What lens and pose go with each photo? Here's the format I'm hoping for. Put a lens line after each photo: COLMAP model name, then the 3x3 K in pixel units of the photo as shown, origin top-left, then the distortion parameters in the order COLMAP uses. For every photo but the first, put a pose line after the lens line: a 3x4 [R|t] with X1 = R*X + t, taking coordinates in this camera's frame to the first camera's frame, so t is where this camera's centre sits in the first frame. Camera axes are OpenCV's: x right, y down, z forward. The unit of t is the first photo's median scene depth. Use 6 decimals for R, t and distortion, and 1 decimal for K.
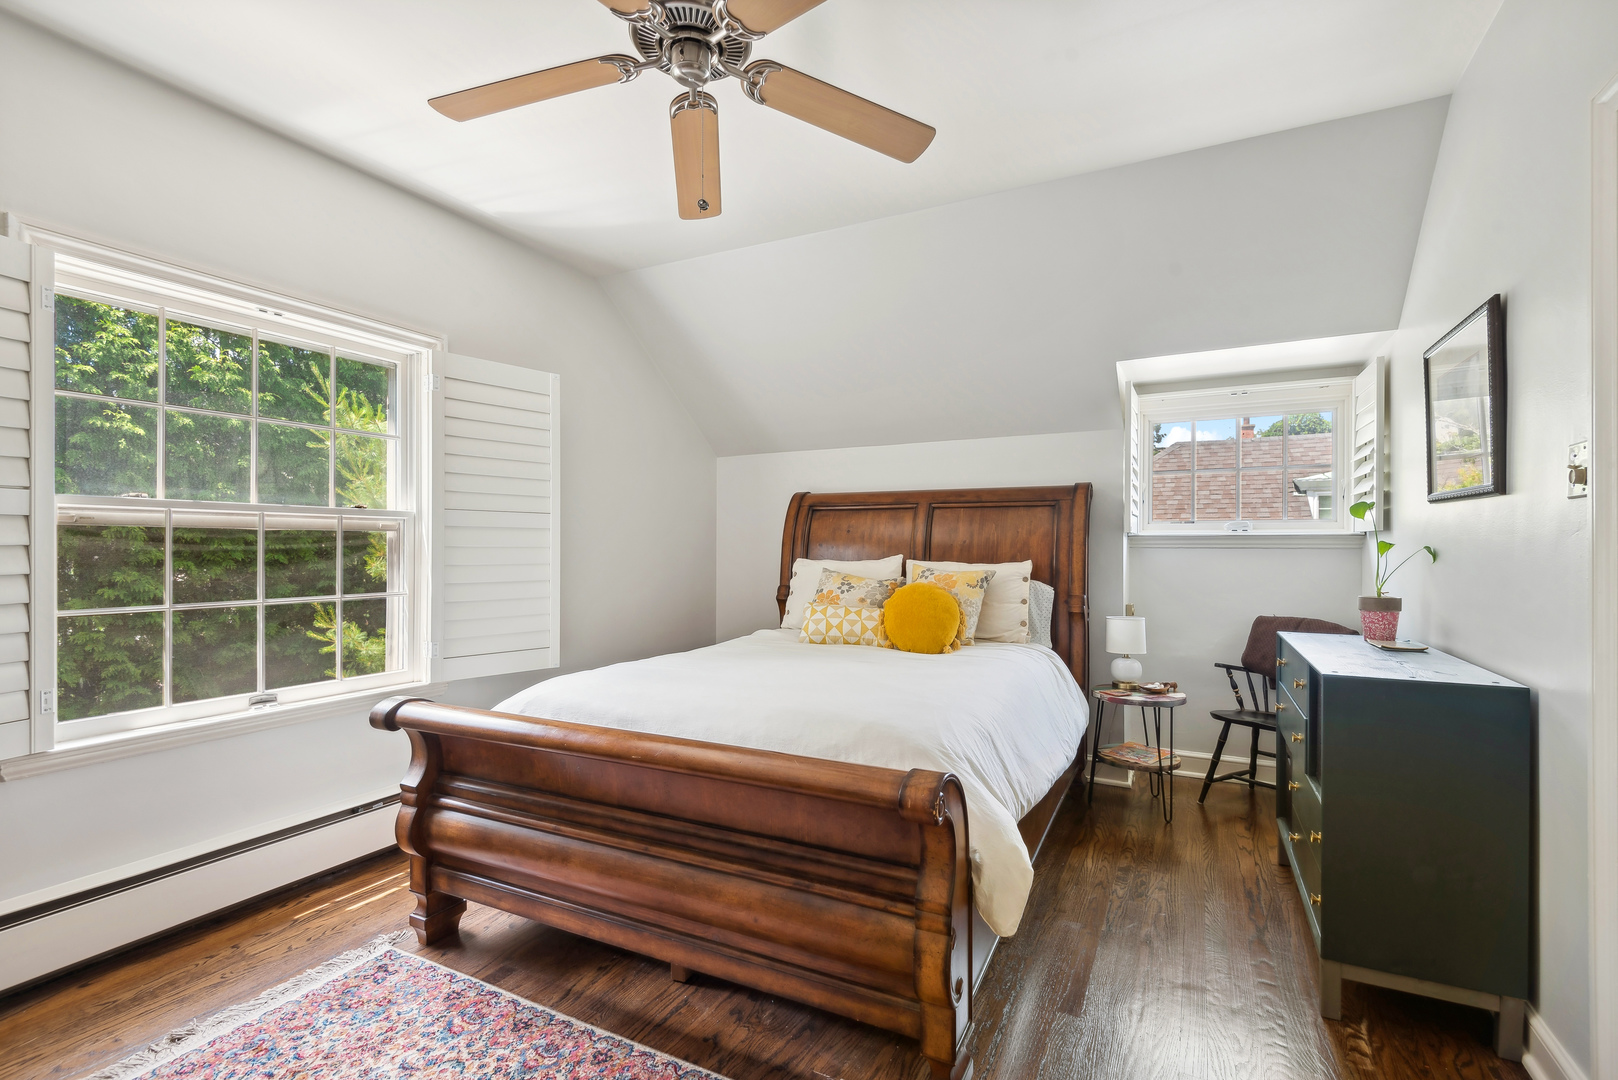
lens RADIAL K [[744.7, 0, 812.0], [0, 744.7, 546.0], [0, 0, 1]] dist [0.030489, -0.018689]
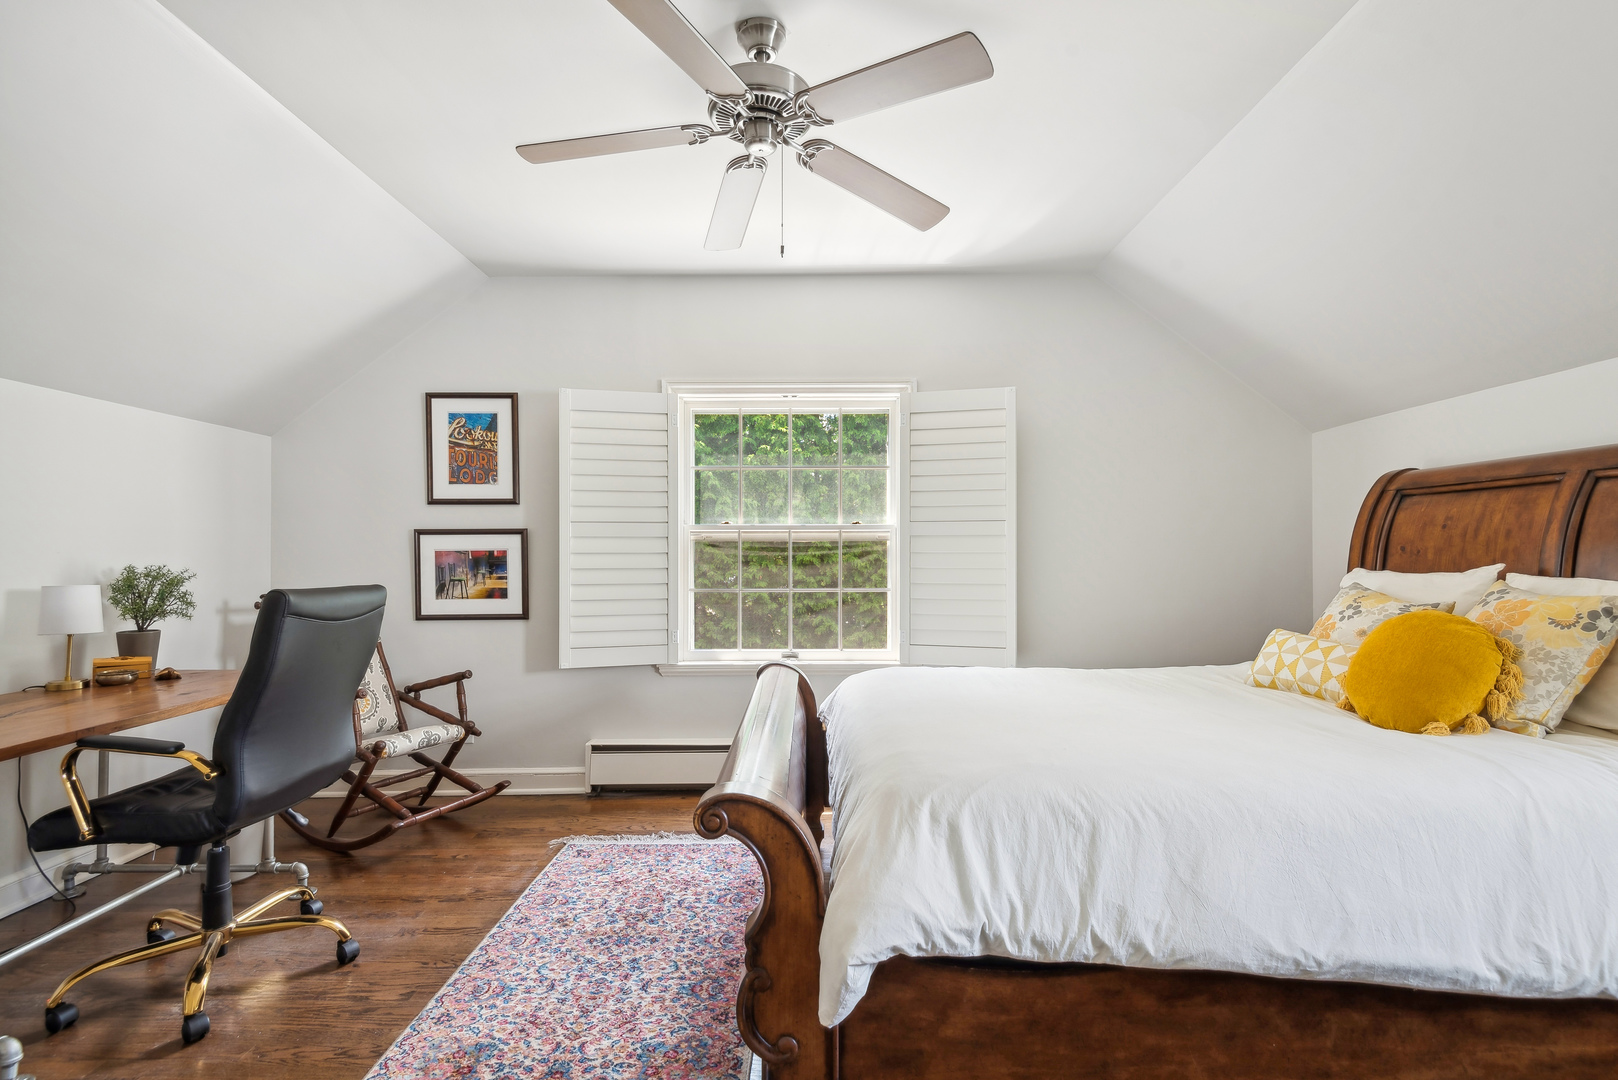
lens RADIAL K [[744.7, 0, 809.9], [0, 744.7, 535.2], [0, 0, 1]] dist [0.030489, -0.018689]
pose [[0.439762, -0.023082, -0.897818, 0.500872], [0.004150, 0.999711, -0.023669, 0.000867], [0.898105, 0.006683, 0.439731, 0.310821]]
